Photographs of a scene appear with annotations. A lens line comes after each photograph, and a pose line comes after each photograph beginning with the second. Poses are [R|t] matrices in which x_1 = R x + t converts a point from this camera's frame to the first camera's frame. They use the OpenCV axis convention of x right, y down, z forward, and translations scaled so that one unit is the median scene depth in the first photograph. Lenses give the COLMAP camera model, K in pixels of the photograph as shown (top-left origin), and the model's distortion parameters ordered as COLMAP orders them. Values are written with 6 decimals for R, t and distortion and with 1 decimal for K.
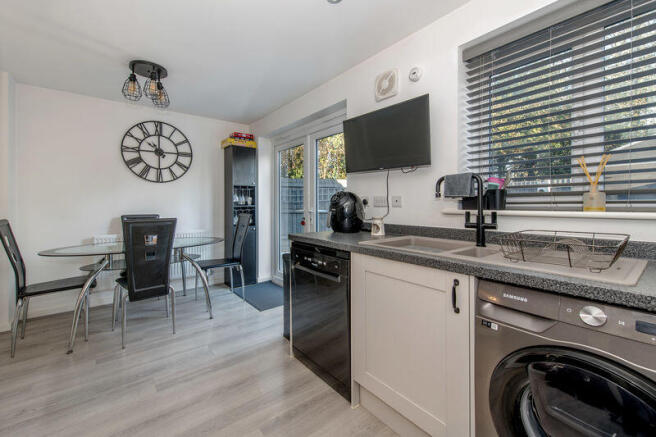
lens RADIAL K [[268.1, 0, 330.2], [0, 268.1, 196.9], [0, 0, 1]] dist [-0.001060, -0.000250]
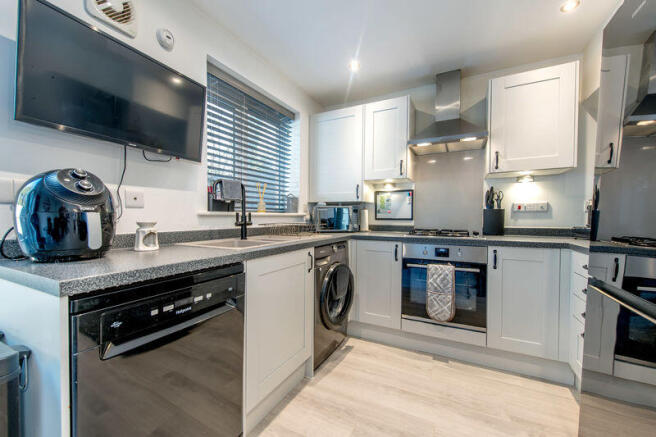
lens RADIAL K [[271.0, 0, 328.0], [0, 271.0, 218.5], [0, 0, 1]] dist [0.000094, -0.000047]
pose [[-0.410564, 0.000529, 0.911832, -0.788049], [-0.021388, 0.999719, -0.010210, 0.086371], [-0.911581, -0.023694, -0.410437, 1.157502]]
